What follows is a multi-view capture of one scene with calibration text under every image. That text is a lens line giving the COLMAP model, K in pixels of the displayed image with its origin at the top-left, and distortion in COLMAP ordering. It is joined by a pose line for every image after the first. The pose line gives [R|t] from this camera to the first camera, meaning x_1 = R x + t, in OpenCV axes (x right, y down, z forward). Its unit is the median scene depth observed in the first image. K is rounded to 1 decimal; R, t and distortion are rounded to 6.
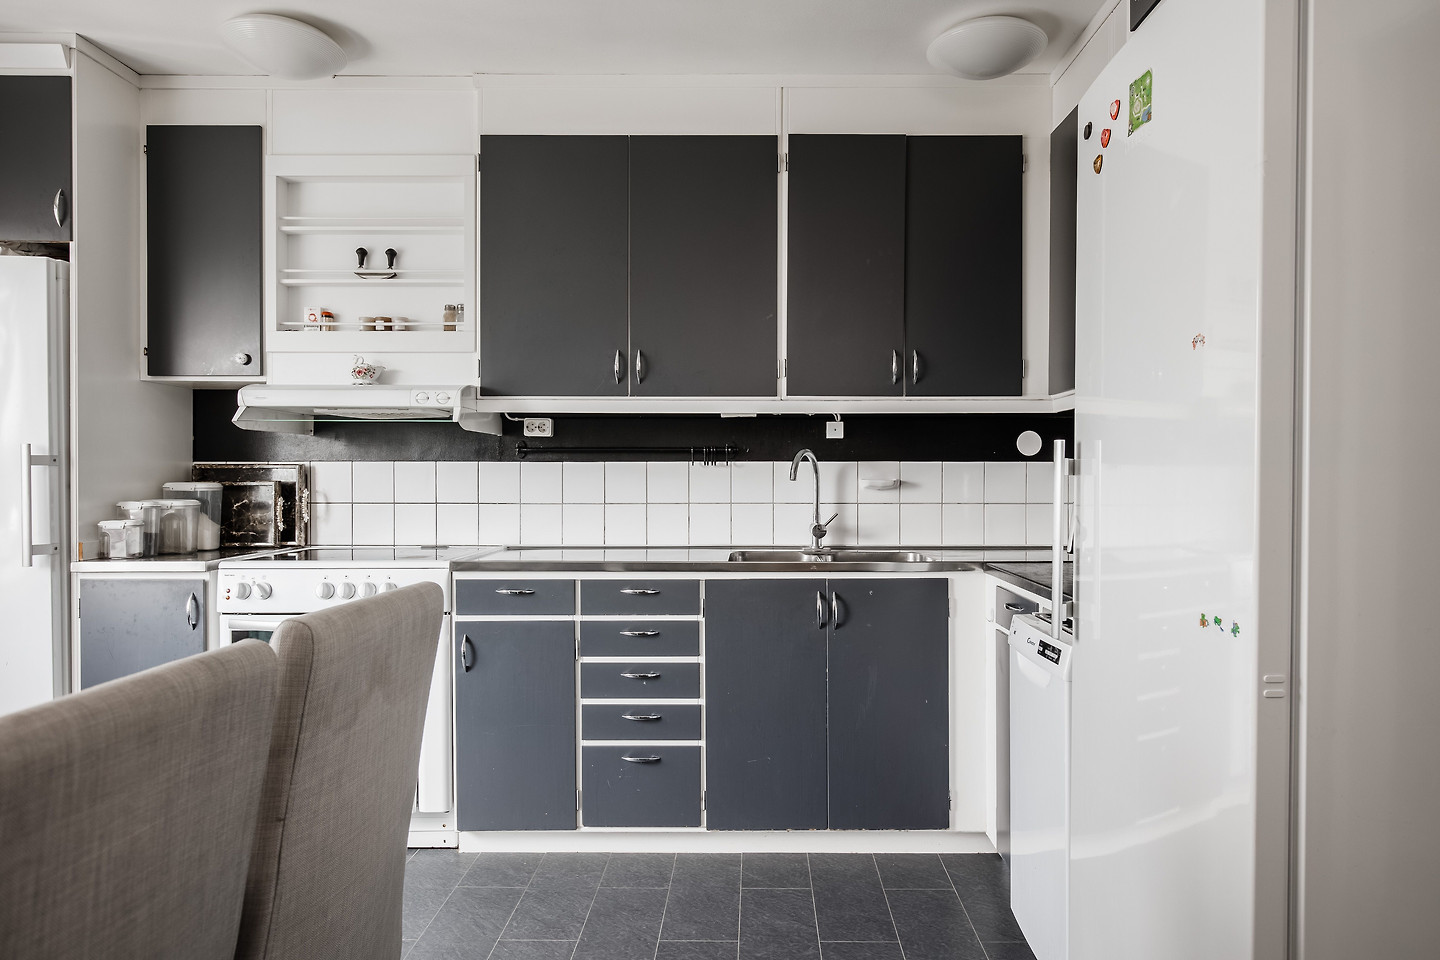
lens RADIAL K [[897.6, 0, 720.0], [0, 897.6, 480.0], [0, 0, 1]] dist [-0.011753, 0.003300]
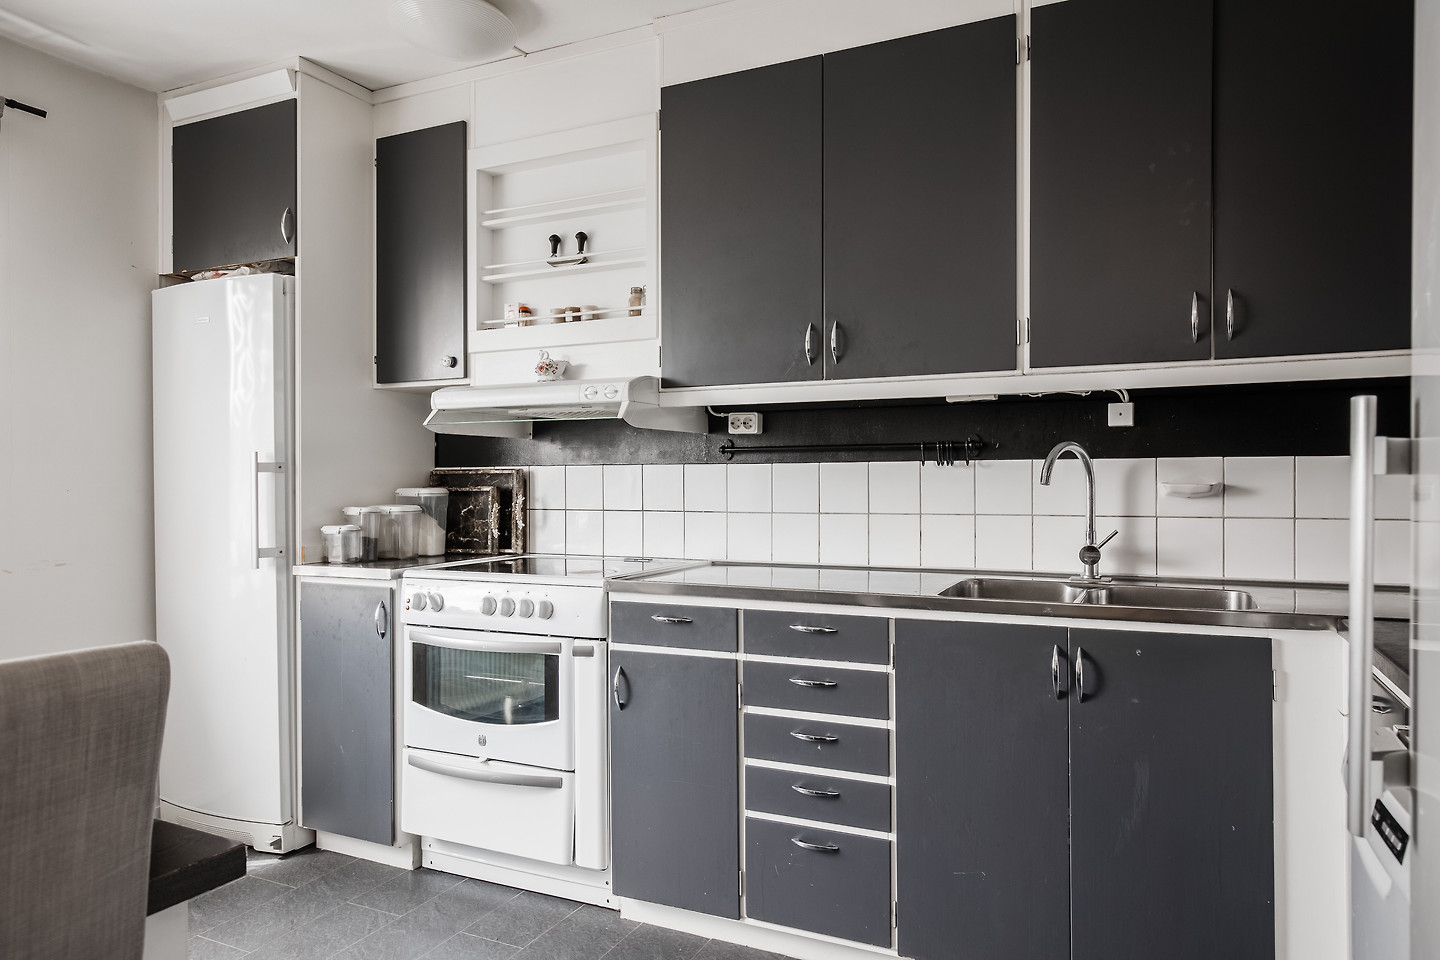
lens RADIAL K [[897.6, 0, 720.0], [0, 897.6, 480.0], [0, 0, 1]] dist [-0.011753, 0.003300]
pose [[0.914027, -0.004460, -0.405629, 0.133960], [0.002794, 0.999985, -0.004700, -0.000686], [0.405644, 0.003162, 0.914026, 0.227894]]
